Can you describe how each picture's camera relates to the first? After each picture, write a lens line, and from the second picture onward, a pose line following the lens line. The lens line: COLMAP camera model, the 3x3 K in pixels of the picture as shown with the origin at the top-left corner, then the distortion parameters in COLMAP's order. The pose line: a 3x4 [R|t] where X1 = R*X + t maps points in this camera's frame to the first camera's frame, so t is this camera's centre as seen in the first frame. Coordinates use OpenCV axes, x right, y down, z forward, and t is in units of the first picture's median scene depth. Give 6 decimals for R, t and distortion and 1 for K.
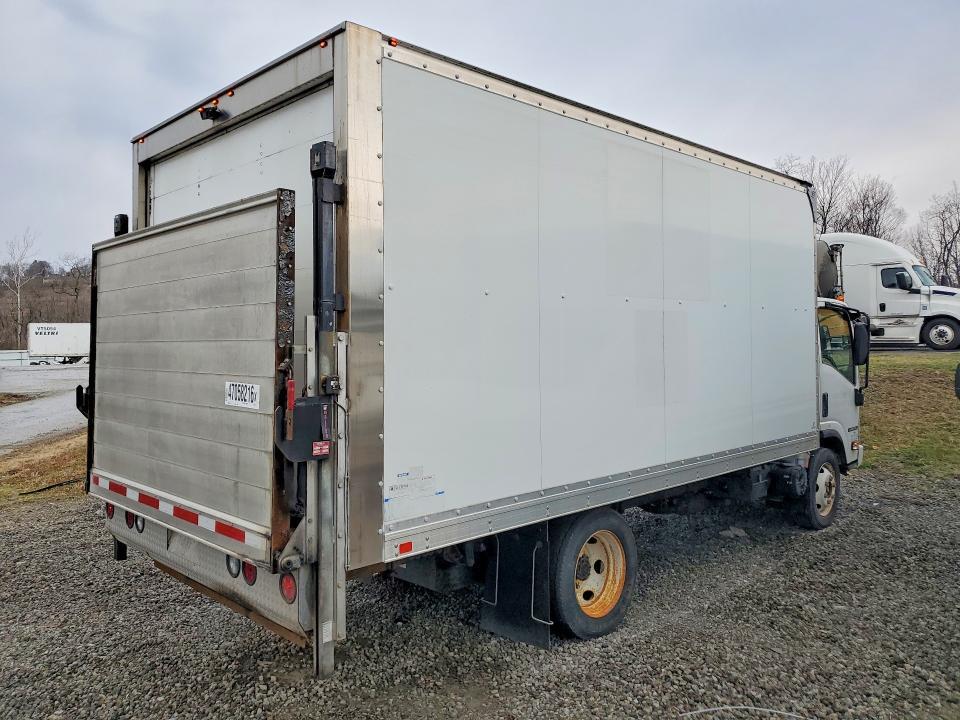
lens RADIAL K [[764.4, 0, 480.0], [0, 764.4, 360.0], [0, 0, 1]] dist [0.004413, 0.000675]
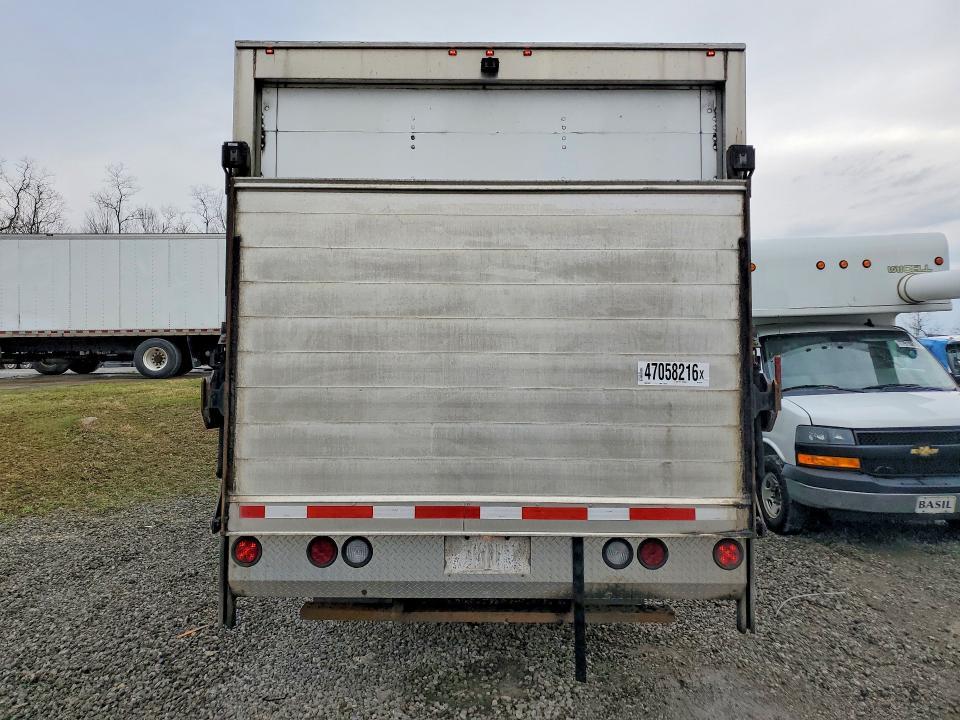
lens RADIAL K [[764.4, 0, 480.0], [0, 764.4, 360.0], [0, 0, 1]] dist [0.004413, 0.000675]
pose [[0.682355, 0.015998, 0.730846, -1.207179], [0.007811, 0.999544, -0.029173, 0.054622], [-0.730980, 0.025615, 0.681918, 0.498945]]
